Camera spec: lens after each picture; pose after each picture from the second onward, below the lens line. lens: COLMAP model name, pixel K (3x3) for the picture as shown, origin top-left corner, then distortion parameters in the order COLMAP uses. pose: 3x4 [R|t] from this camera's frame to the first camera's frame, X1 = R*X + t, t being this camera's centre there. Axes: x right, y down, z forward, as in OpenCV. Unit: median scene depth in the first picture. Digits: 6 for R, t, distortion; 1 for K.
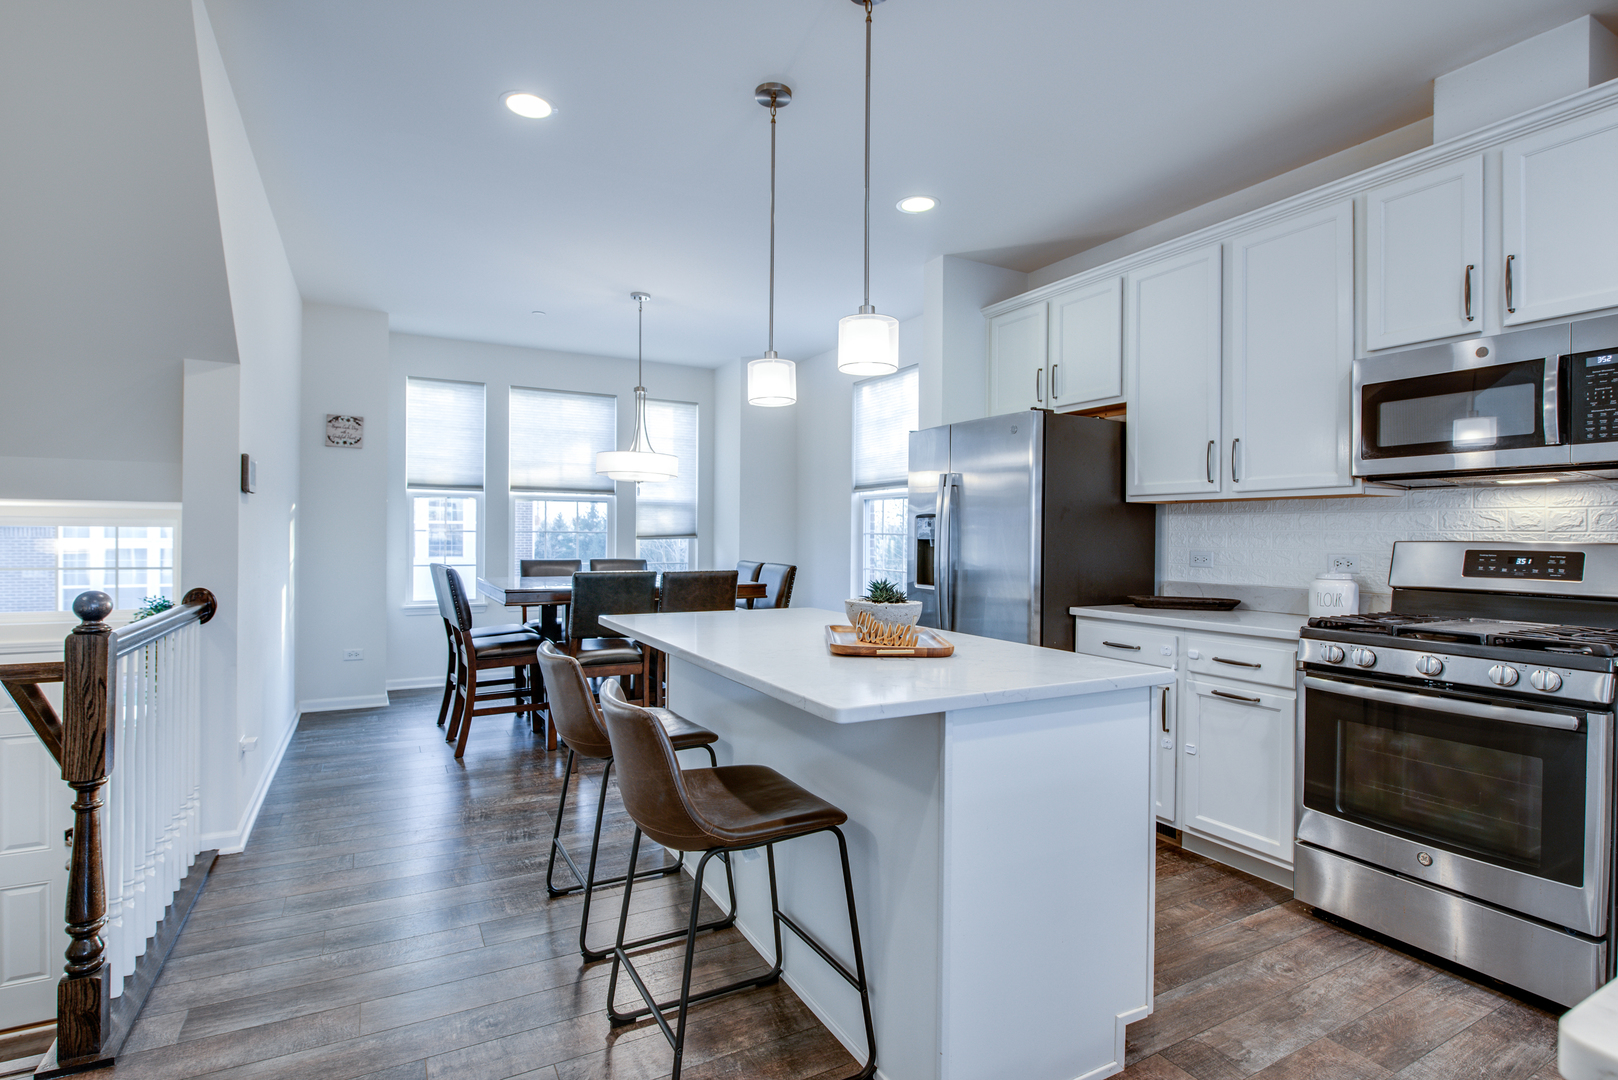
lens RADIAL K [[796.2, 0, 814.9], [0, 796.2, 531.0], [0, 0, 1]] dist [-0.012237, -0.000473]
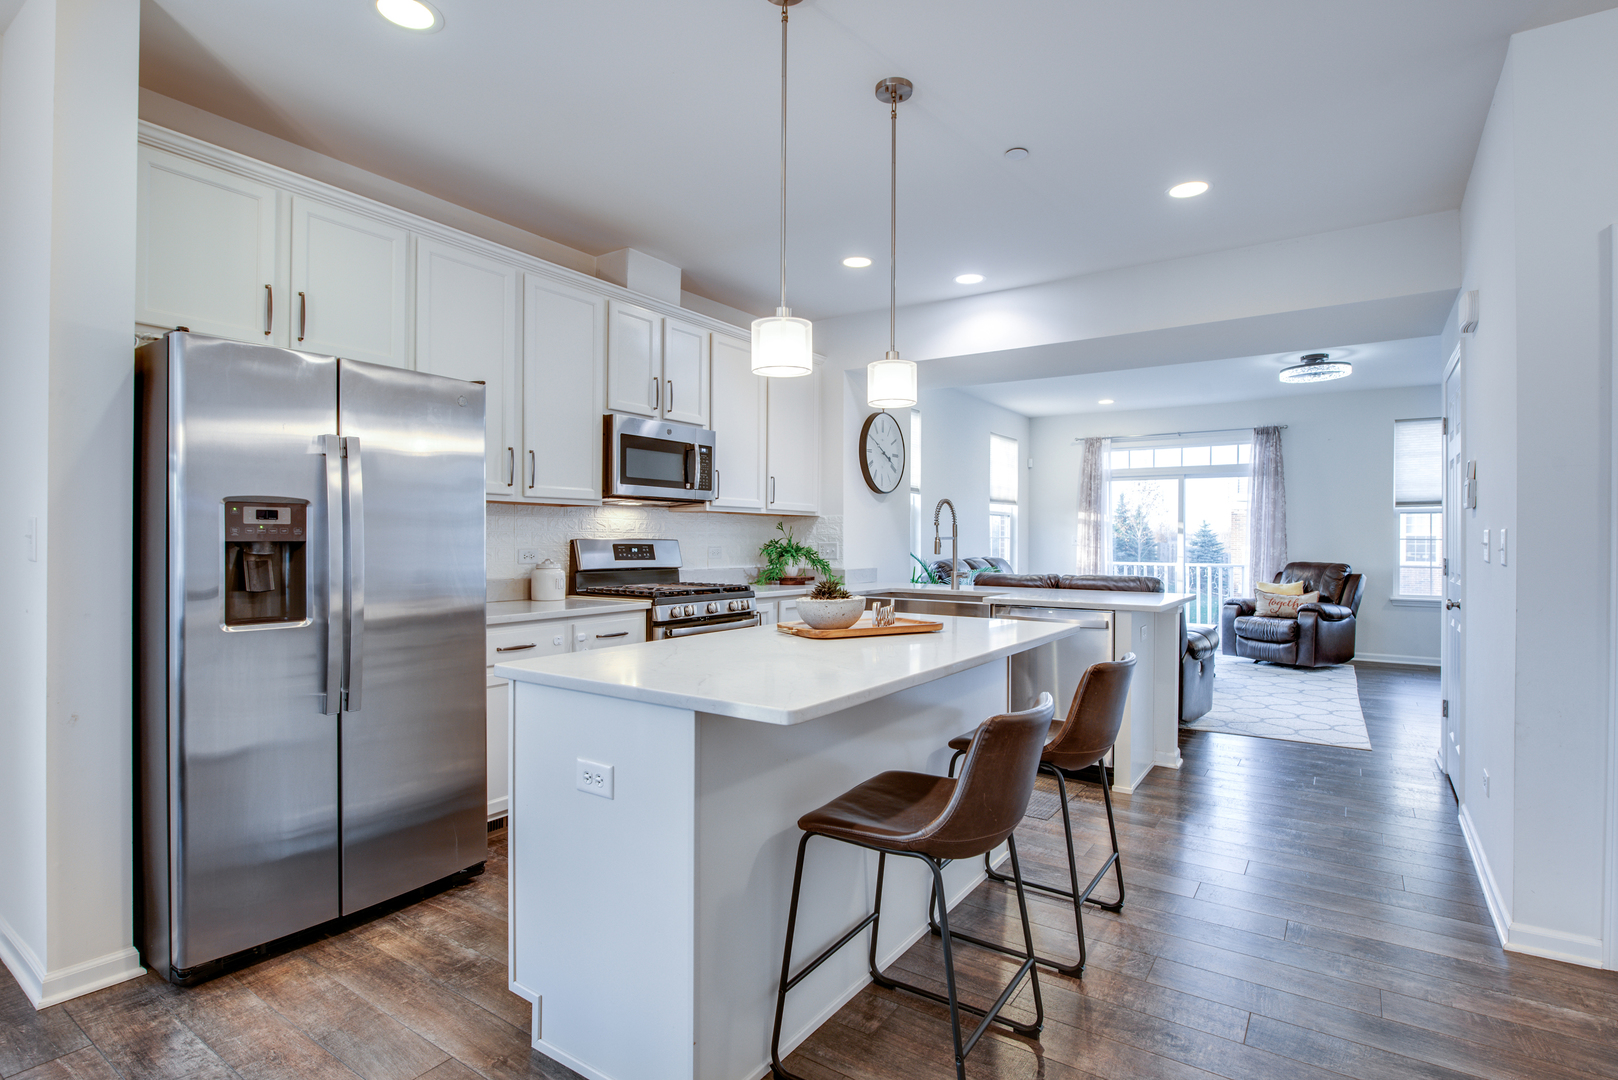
lens RADIAL K [[796.2, 0, 815.4], [0, 796.2, 525.6], [0, 0, 1]] dist [-0.012237, -0.000473]
pose [[-0.453878, 0.006202, 0.891042, -0.391887], [-0.011980, 0.999843, -0.013061, 0.001267], [-0.890983, -0.016602, -0.453732, 0.666275]]
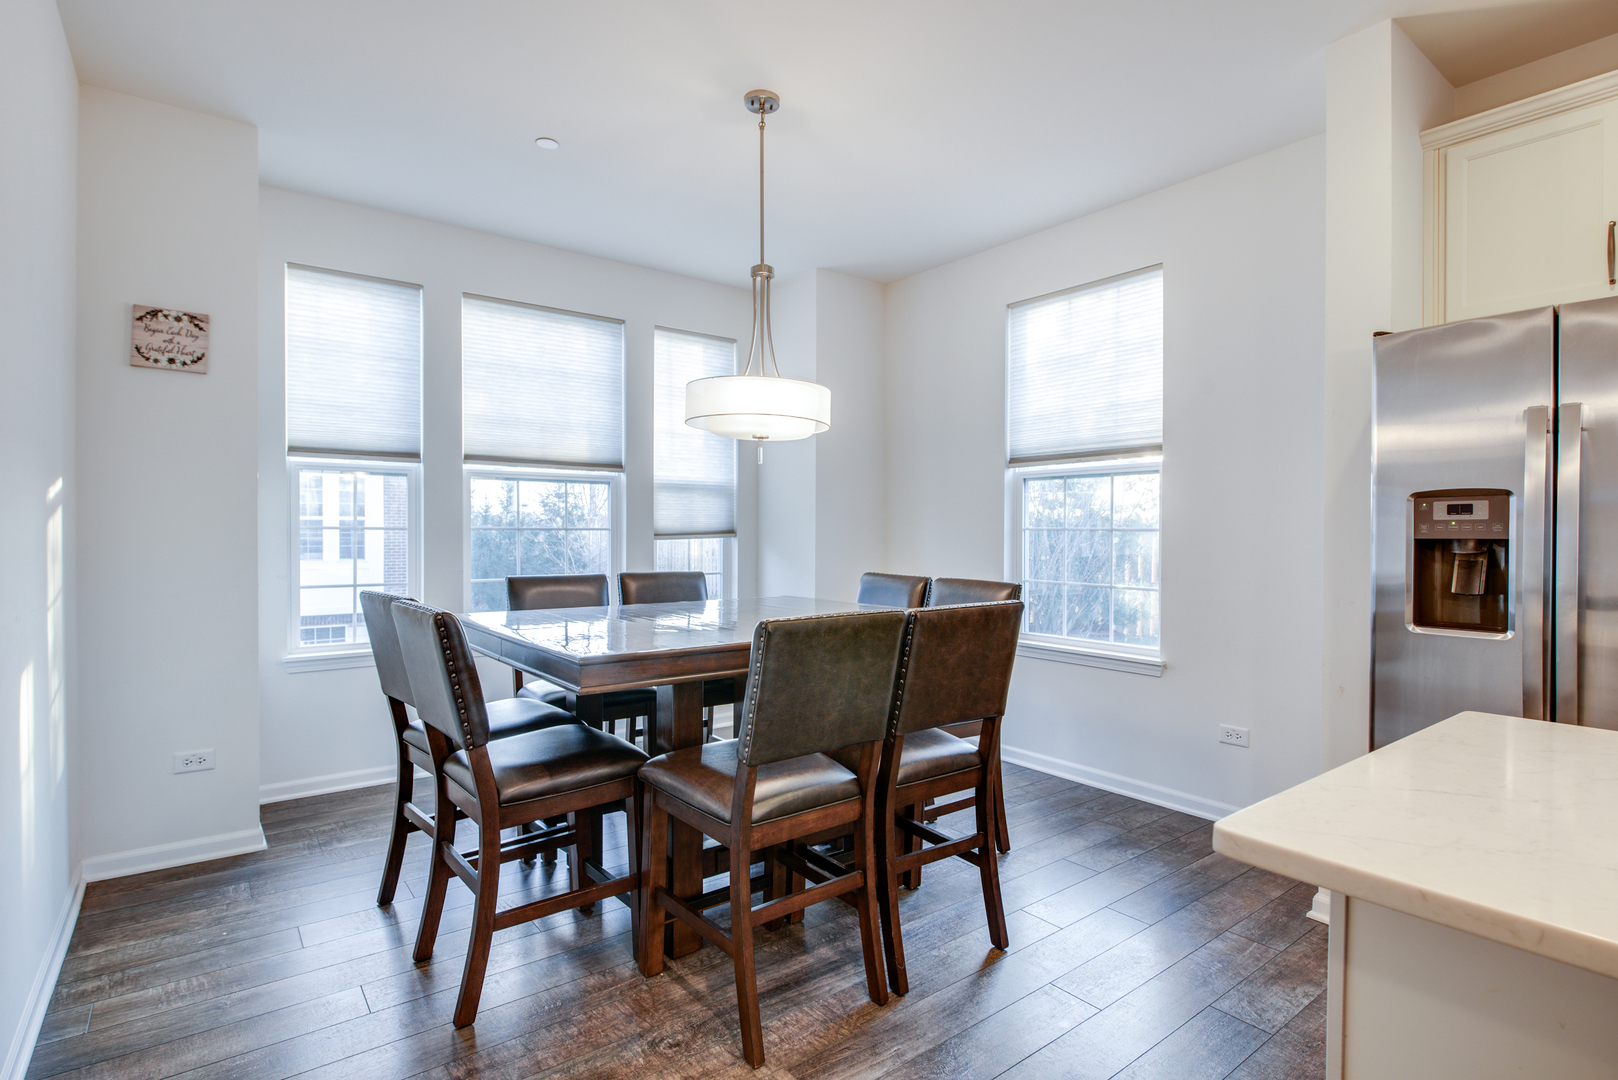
lens RADIAL K [[796.2, 0, 809.1], [0, 796.2, 533.2], [0, 0, 1]] dist [-0.012237, -0.000473]
pose [[0.988470, -0.006048, 0.151299, -0.253303], [0.004742, 0.999948, 0.008992, 0.000019], [-0.151346, -0.008171, 0.988447, 0.415234]]
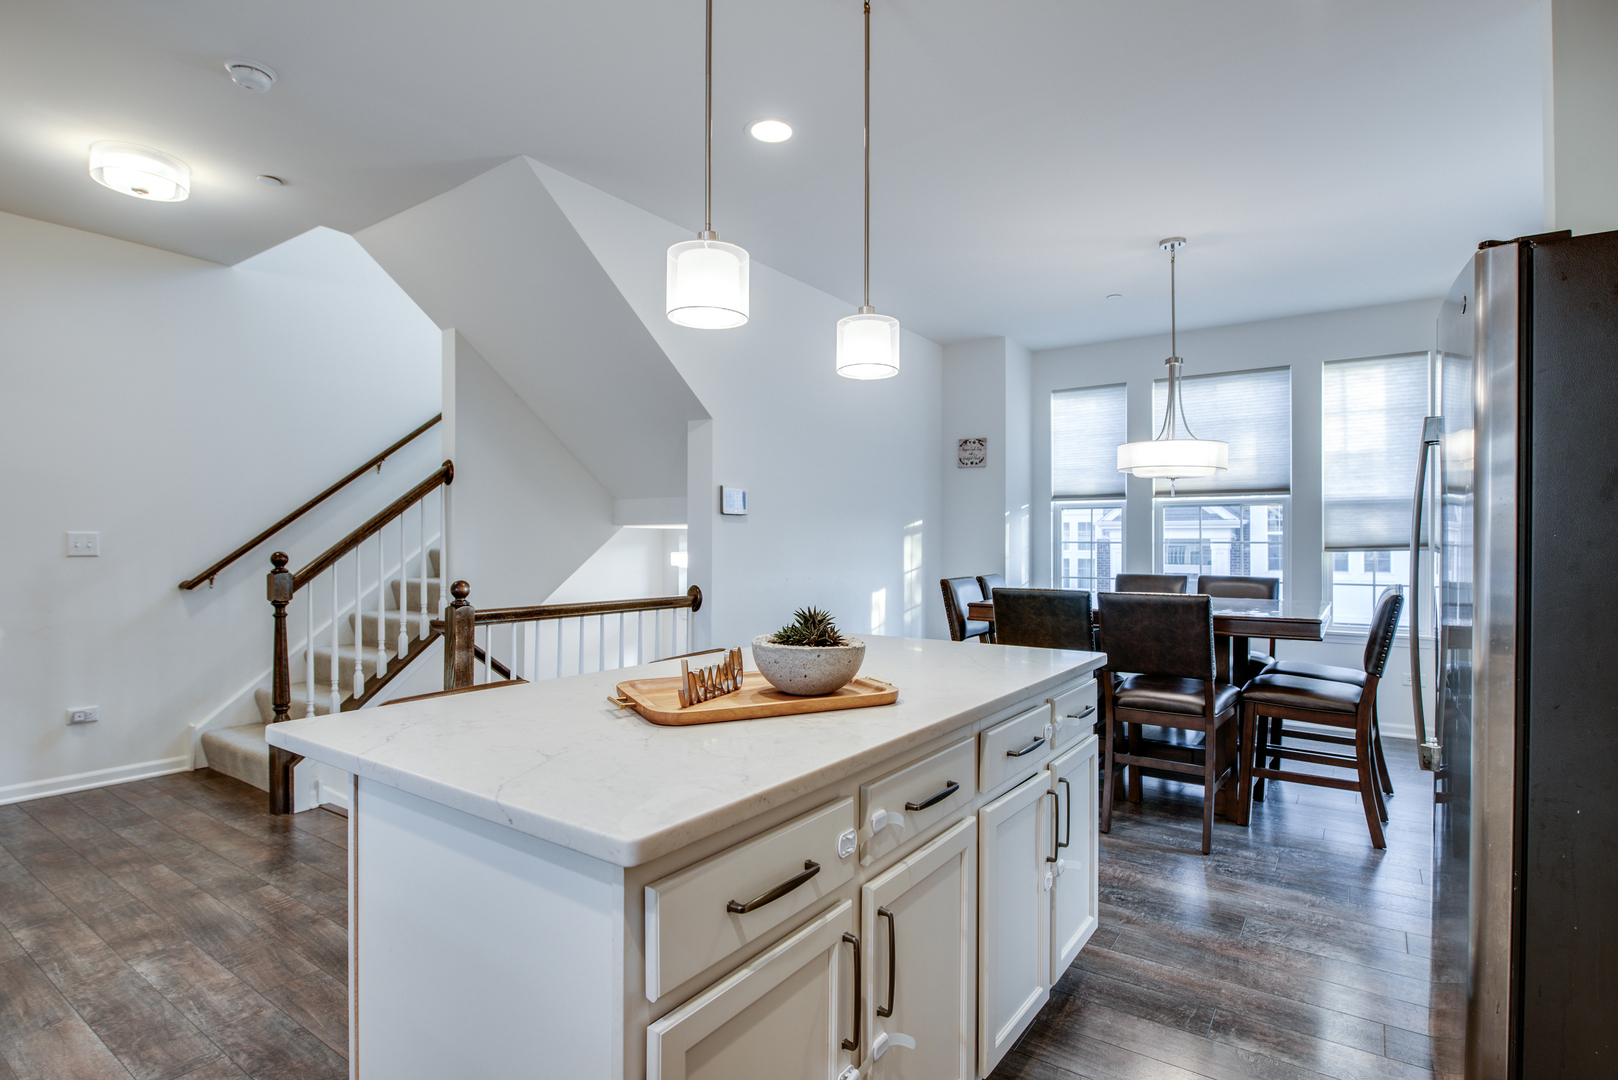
lens RADIAL K [[796.2, 0, 809.1], [0, 796.2, 543.0], [0, 0, 1]] dist [-0.012237, -0.000473]
pose [[0.438091, -0.005529, -0.898914, 0.303929], [0.006043, 0.999977, -0.003206, 0.002153], [0.898910, -0.004028, 0.438114, 0.306632]]
